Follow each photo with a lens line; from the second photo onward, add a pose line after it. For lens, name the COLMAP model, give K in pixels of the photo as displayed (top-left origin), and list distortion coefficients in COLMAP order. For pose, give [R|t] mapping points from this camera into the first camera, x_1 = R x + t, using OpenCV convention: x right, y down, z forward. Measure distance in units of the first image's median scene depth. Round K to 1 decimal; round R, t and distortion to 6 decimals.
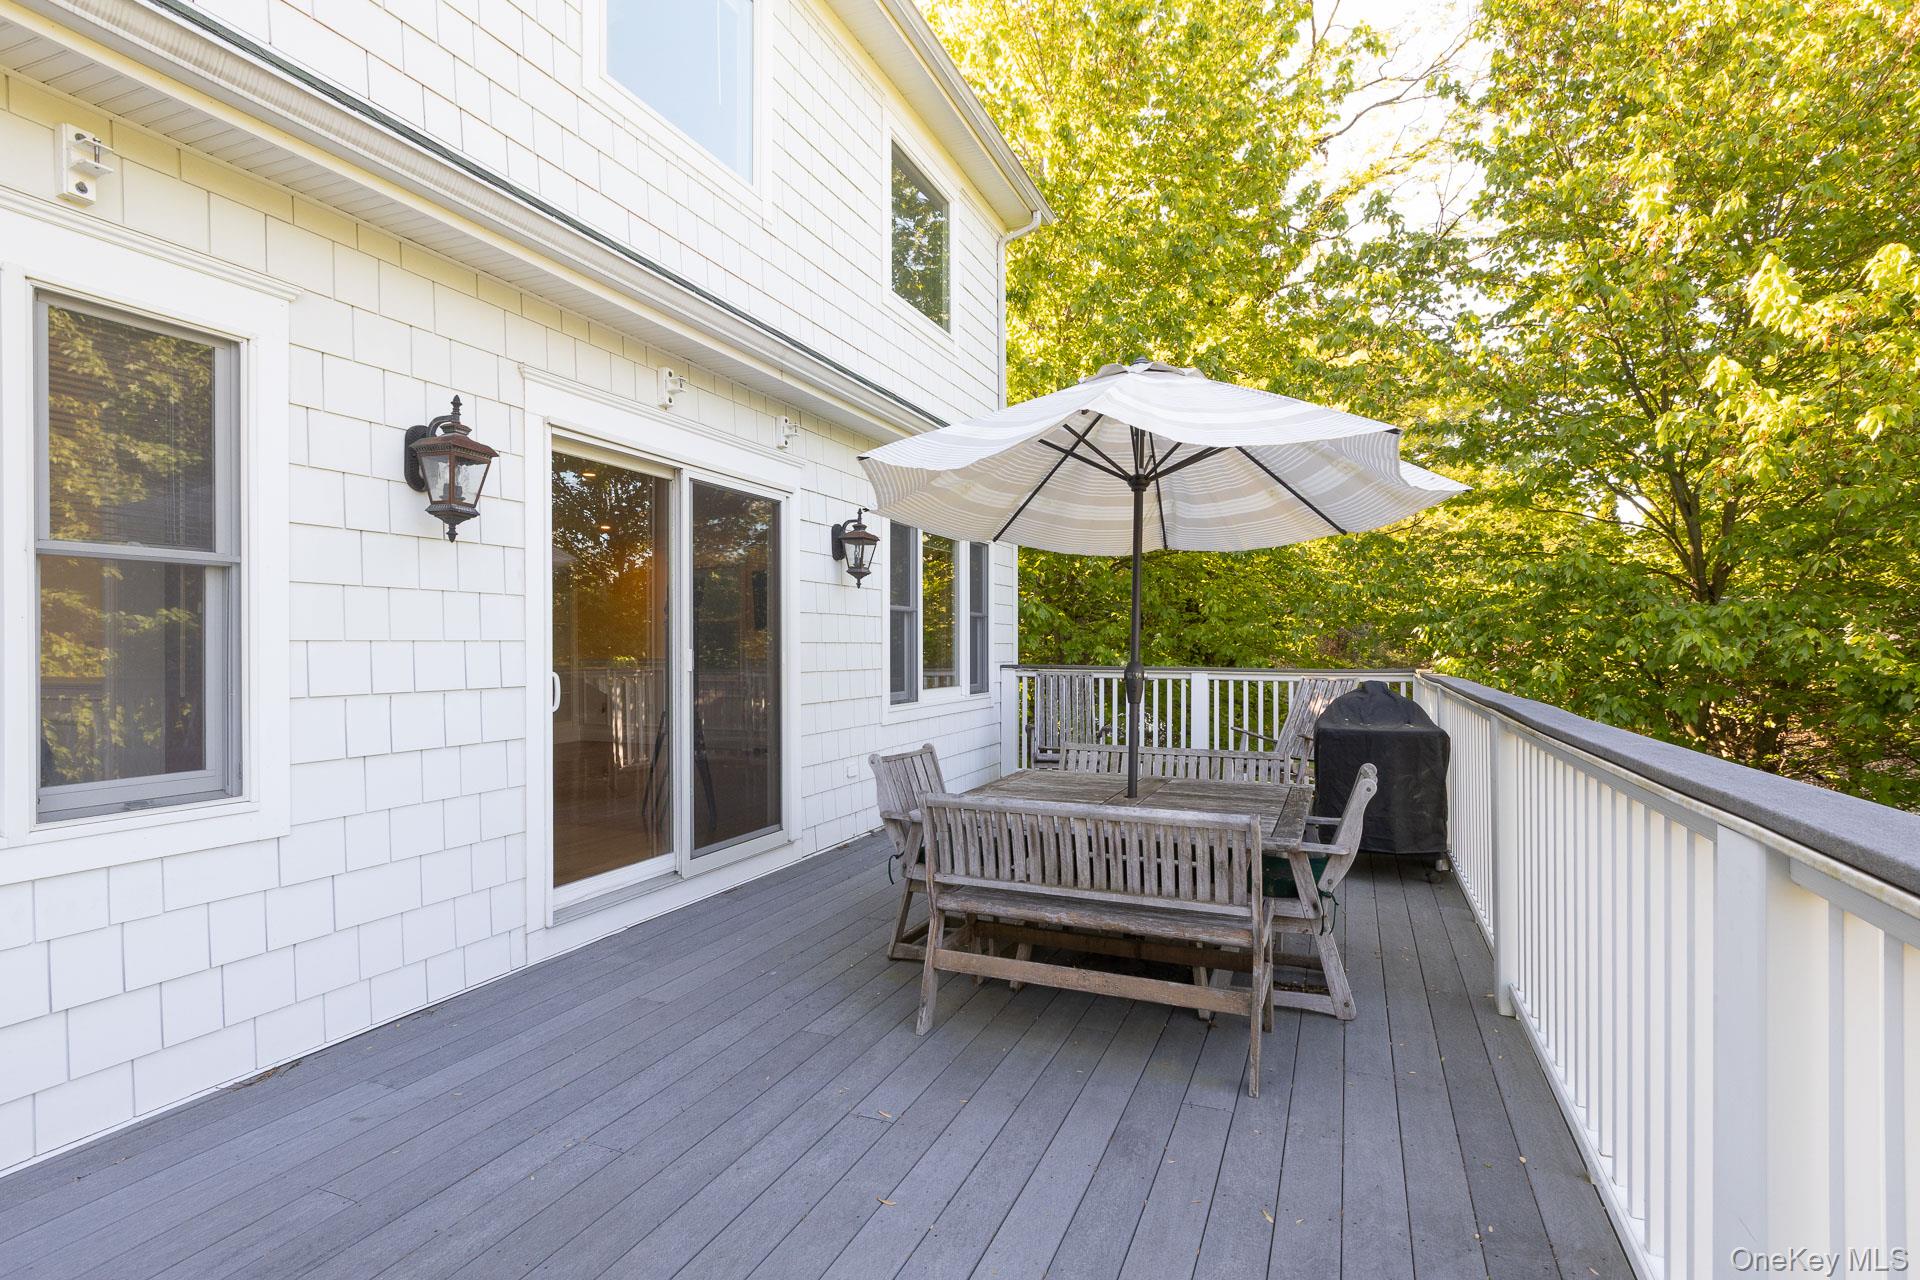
lens RADIAL K [[923.8, 0, 965.2], [0, 923.8, 644.3], [0, 0, 1]] dist [-0.000504, -0.000069]
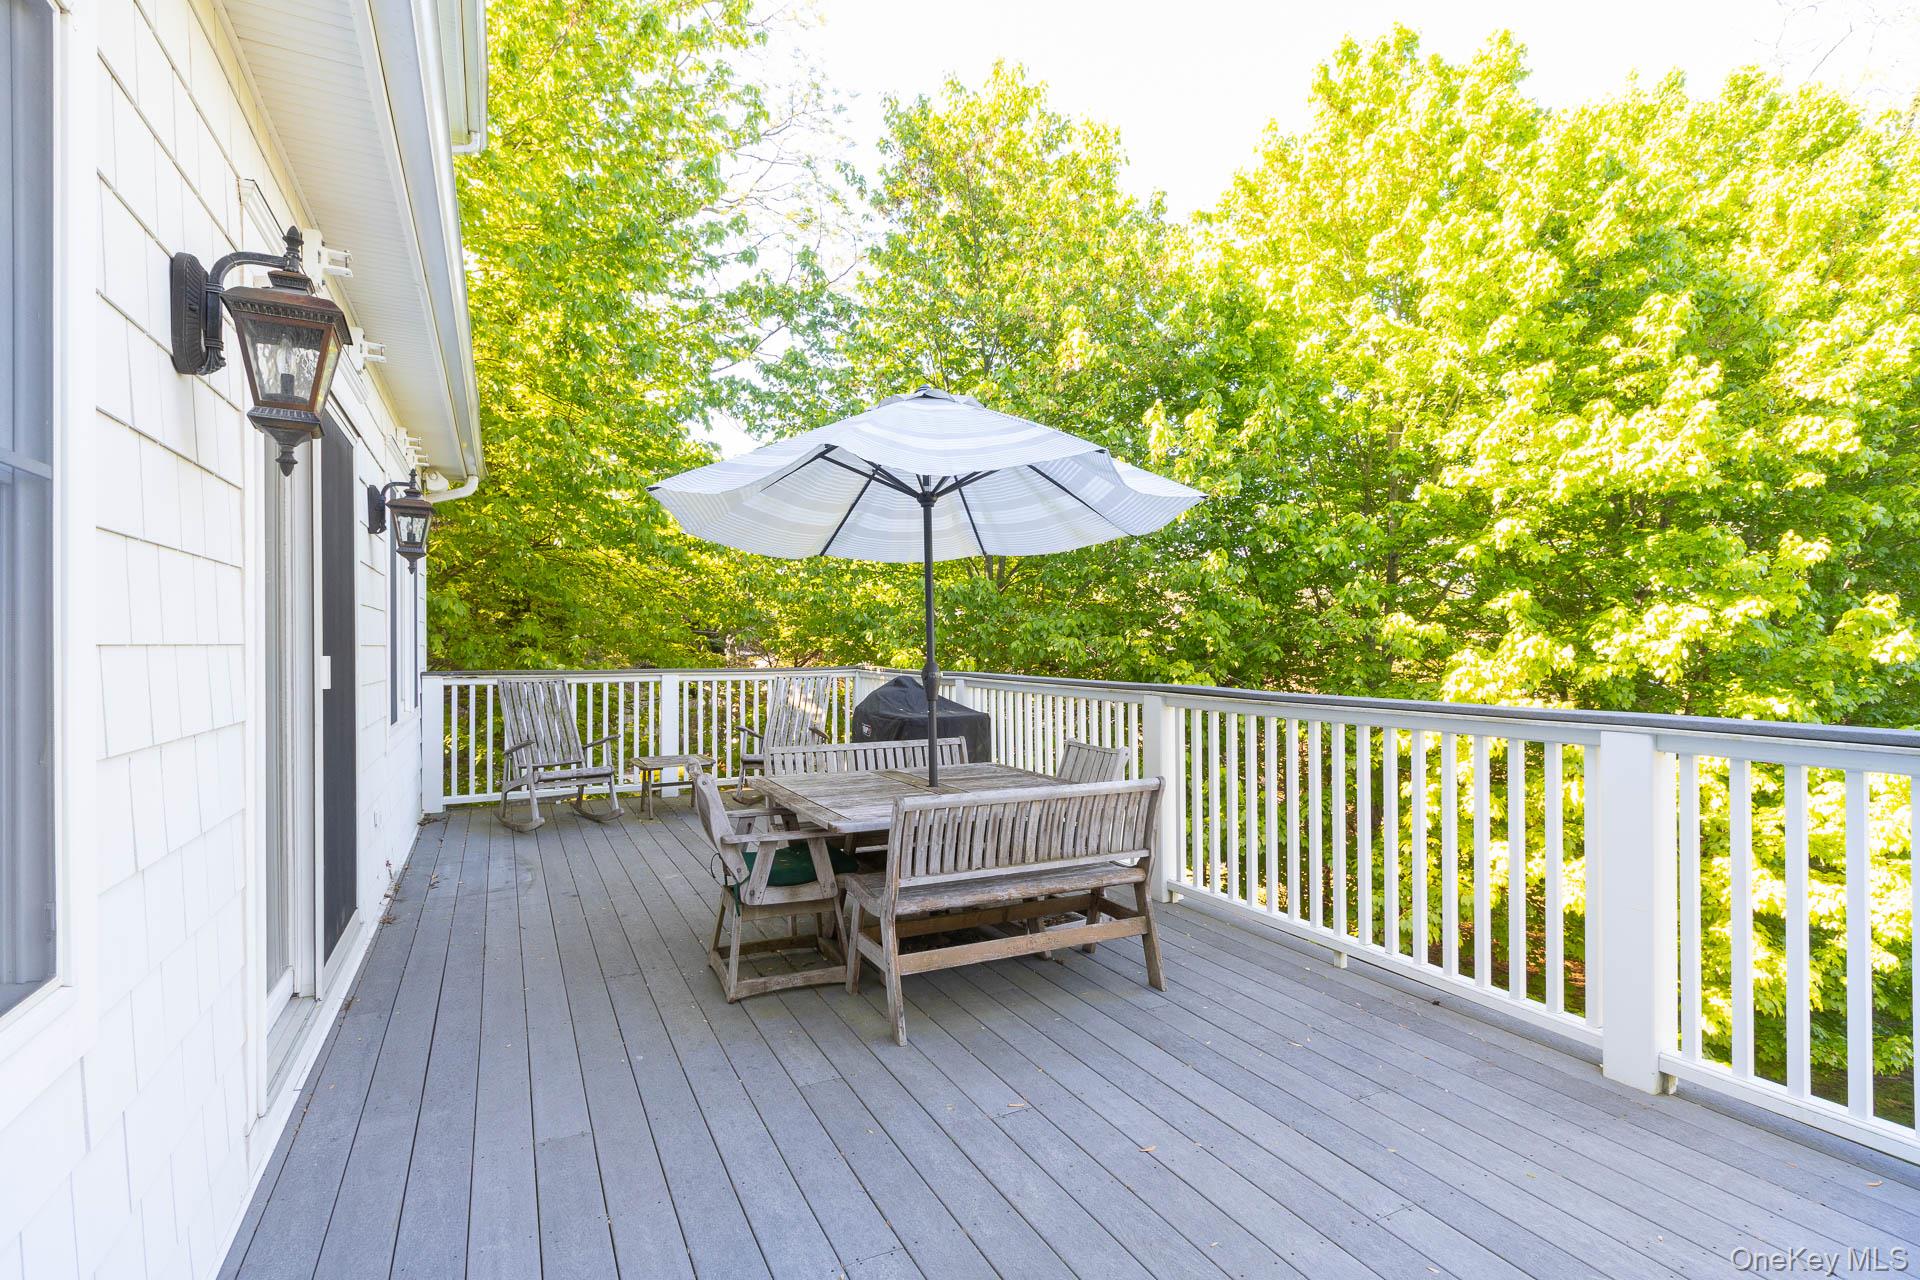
lens RADIAL K [[923.8, 0, 967.0], [0, 923.8, 640.9], [0, 0, 1]] dist [-0.000504, -0.000069]
pose [[0.651135, 0.000557, 0.758961, -0.733950], [0.003280, 0.999988, -0.003547, -0.002847], [-0.758955, 0.004799, 0.651126, 0.301482]]
